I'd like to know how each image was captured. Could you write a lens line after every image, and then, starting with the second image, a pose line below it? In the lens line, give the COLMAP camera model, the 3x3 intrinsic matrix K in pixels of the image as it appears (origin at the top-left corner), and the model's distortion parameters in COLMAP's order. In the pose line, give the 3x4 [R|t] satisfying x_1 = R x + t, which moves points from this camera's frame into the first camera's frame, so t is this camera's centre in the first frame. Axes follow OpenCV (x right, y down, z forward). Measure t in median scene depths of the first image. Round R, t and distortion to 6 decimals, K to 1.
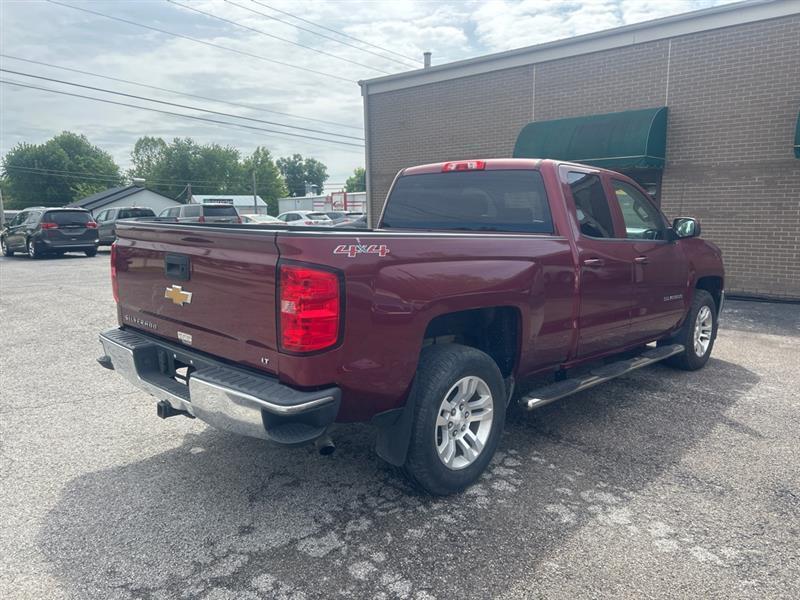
lens RADIAL K [[599.3, 0, 407.7], [0, 599.3, 301.6], [0, 0, 1]] dist [0.048040, -0.047614]
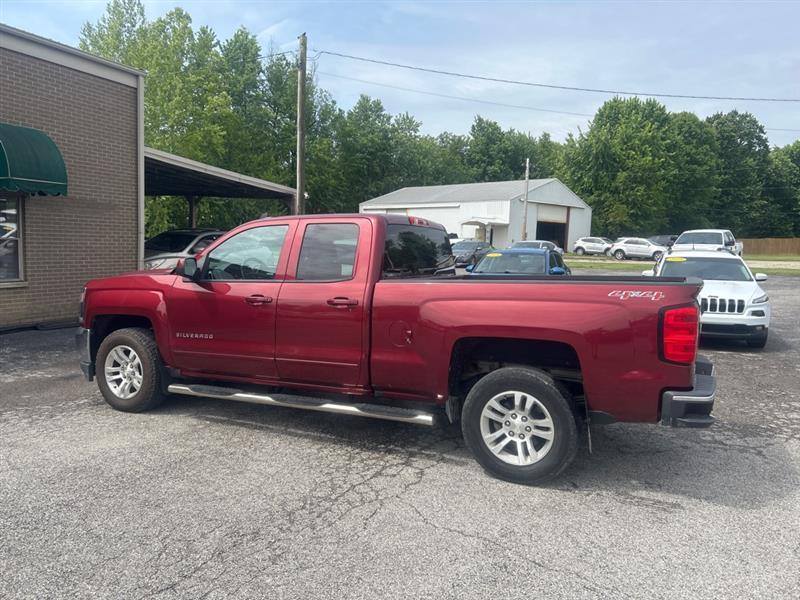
lens RADIAL K [[599.3, 0, 394.3], [0, 599.3, 305.1], [0, 0, 1]] dist [0.048040, -0.047614]
pose [[-0.303984, -0.104588, 0.946919, -1.069538], [0.113421, 0.982913, 0.144975, -0.250199], [-0.945901, 0.151471, -0.286928, 1.467865]]
